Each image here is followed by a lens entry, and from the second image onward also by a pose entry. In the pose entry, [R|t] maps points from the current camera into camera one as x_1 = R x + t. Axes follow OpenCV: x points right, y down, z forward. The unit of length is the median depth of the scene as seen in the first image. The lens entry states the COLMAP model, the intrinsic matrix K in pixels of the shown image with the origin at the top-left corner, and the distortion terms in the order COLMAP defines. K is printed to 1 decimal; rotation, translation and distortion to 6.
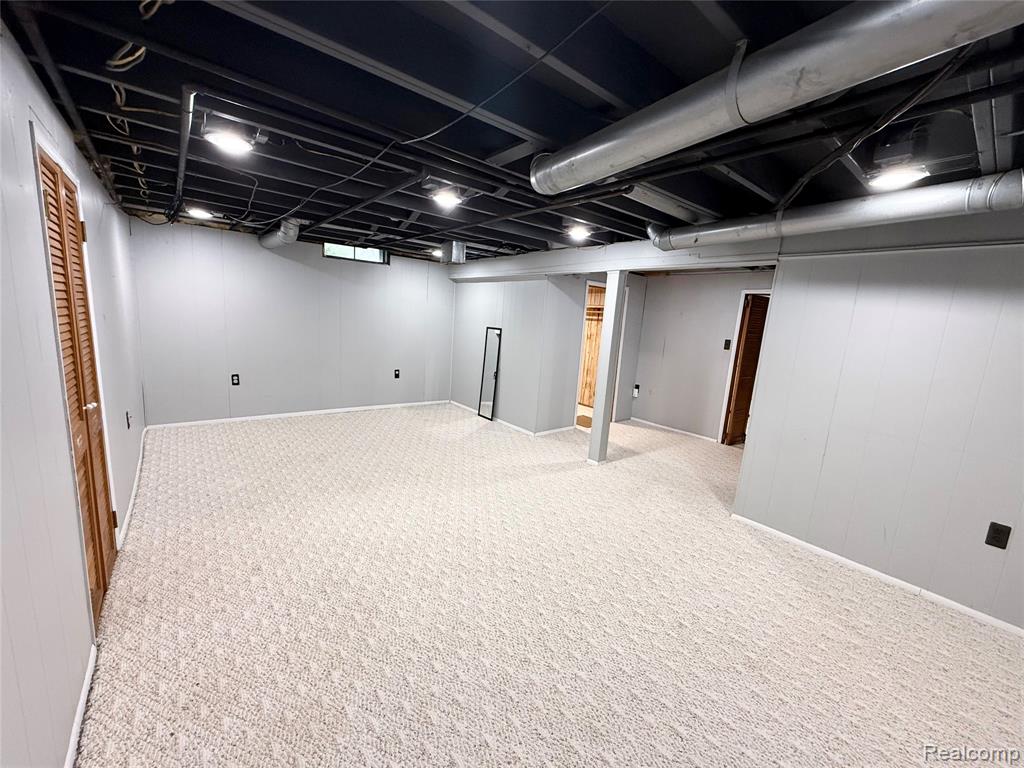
lens RADIAL K [[408.3, 0, 509.6], [0, 408.3, 383.5], [0, 0, 1]] dist [0.001557, -0.000188]
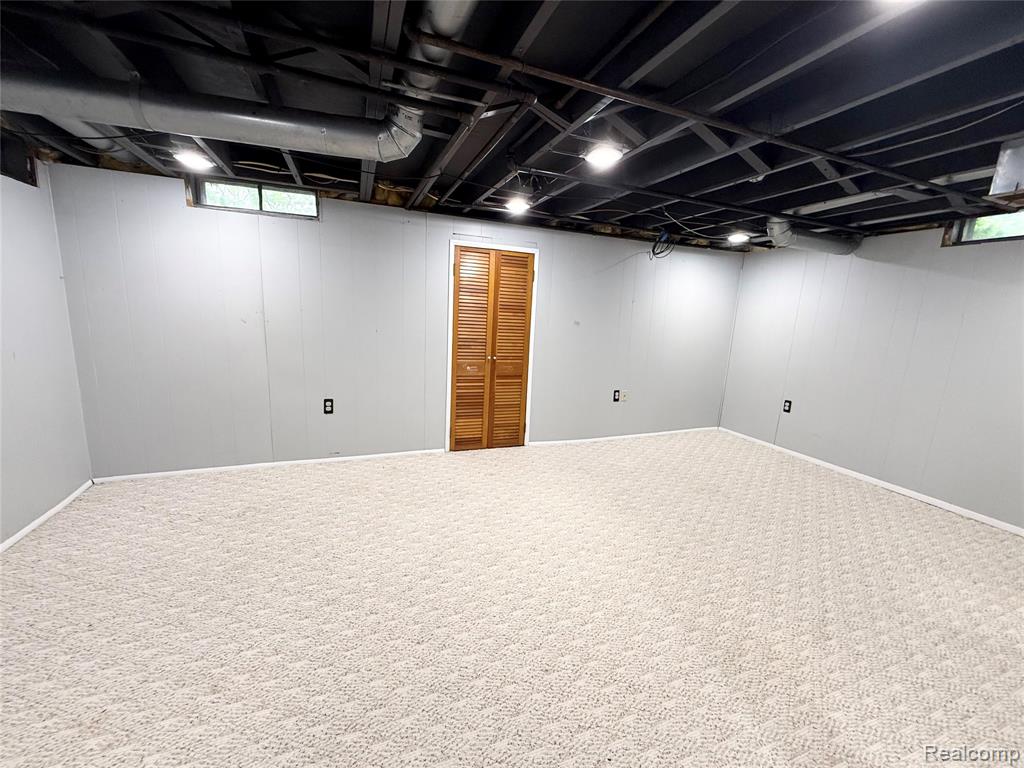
lens RADIAL K [[408.3, 0, 509.6], [0, 408.3, 383.5], [0, 0, 1]] dist [0.001557, -0.000188]
pose [[-0.301544, 0.091977, -0.949005, 0.517358], [-0.218830, 0.962090, 0.162778, -0.096068], [0.928000, 0.256756, -0.269985, 0.888781]]
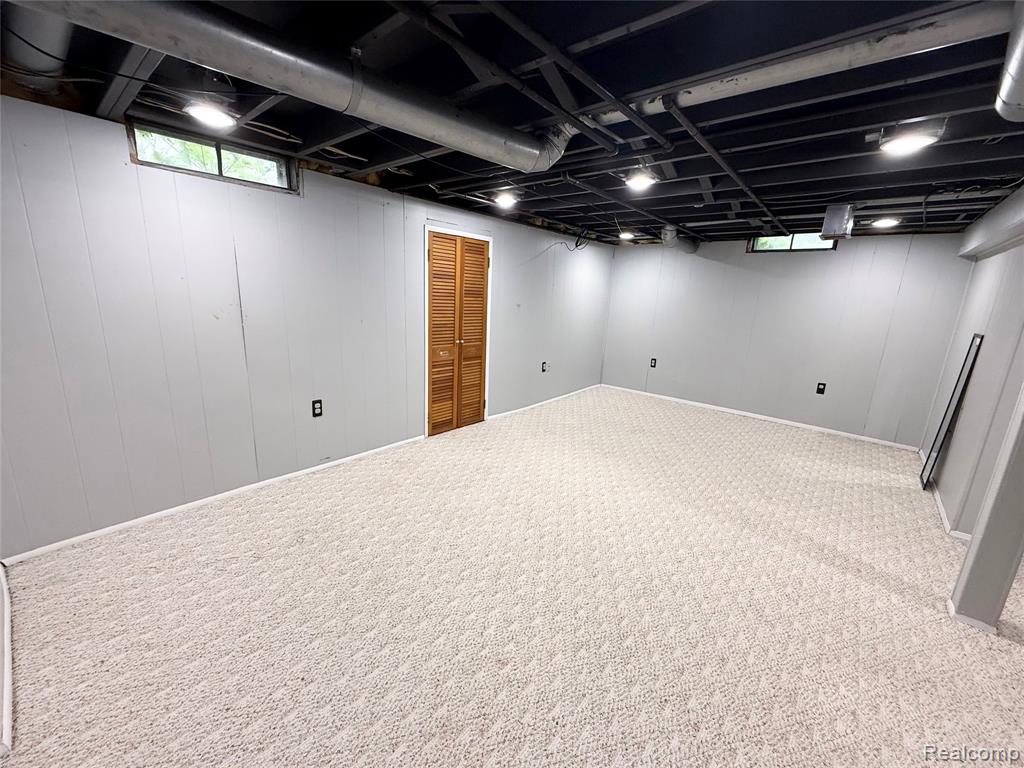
lens RADIAL K [[408.3, 0, 509.6], [0, 408.3, 383.5], [0, 0, 1]] dist [0.001557, -0.000188]
pose [[0.185124, 0.162728, -0.969148, 0.640218], [-0.192111, 0.973159, 0.126704, -0.029688], [0.963754, 0.162728, 0.211417, 0.433333]]
